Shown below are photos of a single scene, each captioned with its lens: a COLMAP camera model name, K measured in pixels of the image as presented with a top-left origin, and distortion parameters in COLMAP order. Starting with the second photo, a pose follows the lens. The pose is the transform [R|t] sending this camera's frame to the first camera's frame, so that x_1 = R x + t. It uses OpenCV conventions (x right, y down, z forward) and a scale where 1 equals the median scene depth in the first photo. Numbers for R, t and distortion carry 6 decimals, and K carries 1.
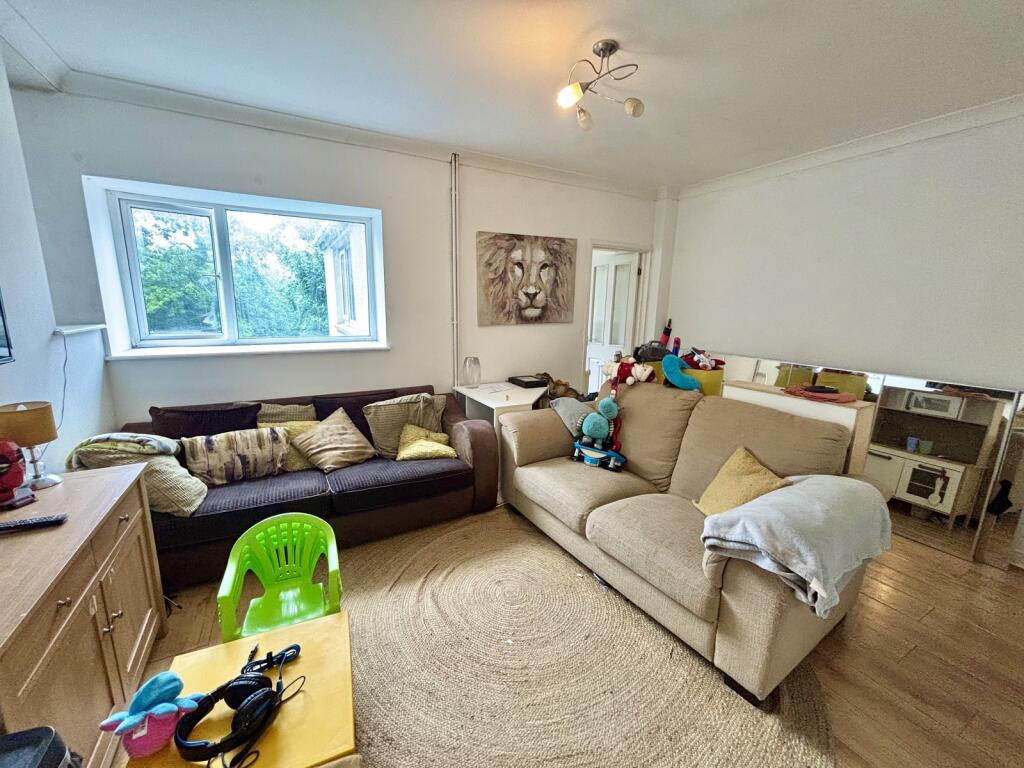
lens RADIAL K [[412.6, 0, 509.7], [0, 412.6, 383.2], [0, 0, 1]] dist [-0.001244, 0.000724]
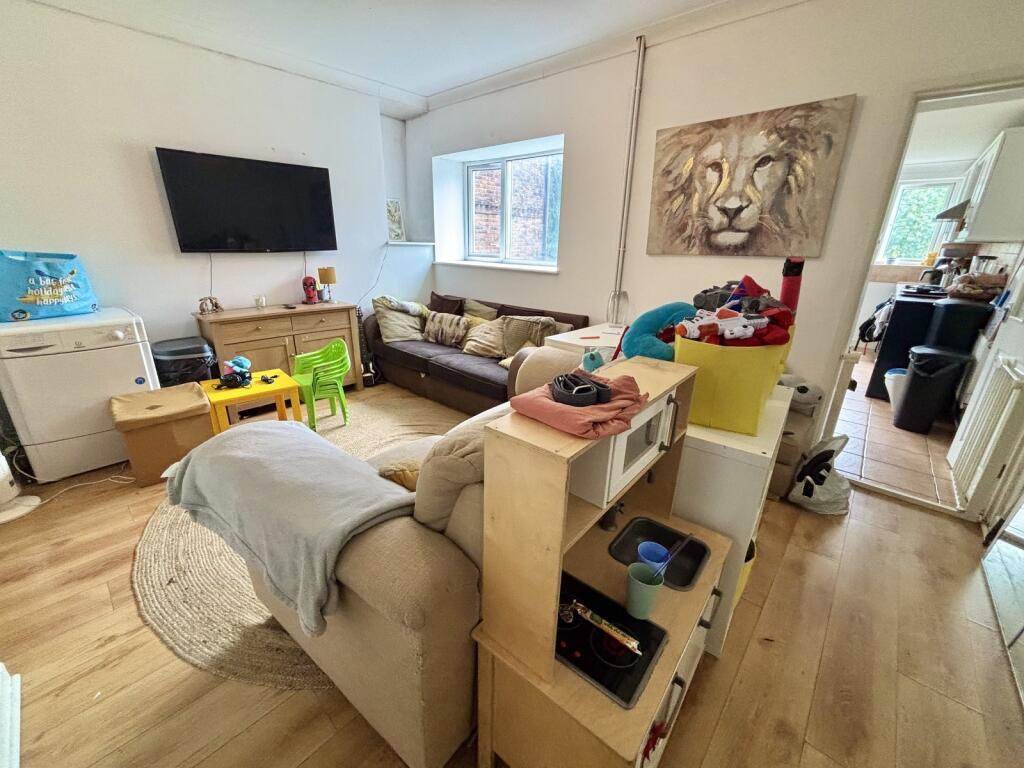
lens RADIAL K [[412.6, 0, 509.7], [0, 412.6, 383.2], [0, 0, 1]] dist [-0.001244, 0.000724]
pose [[0.350872, 0.293761, -0.889153, 0.623906], [-0.199861, 0.951134, 0.235370, -0.033489], [0.914847, 0.095122, 0.392437, 0.444062]]
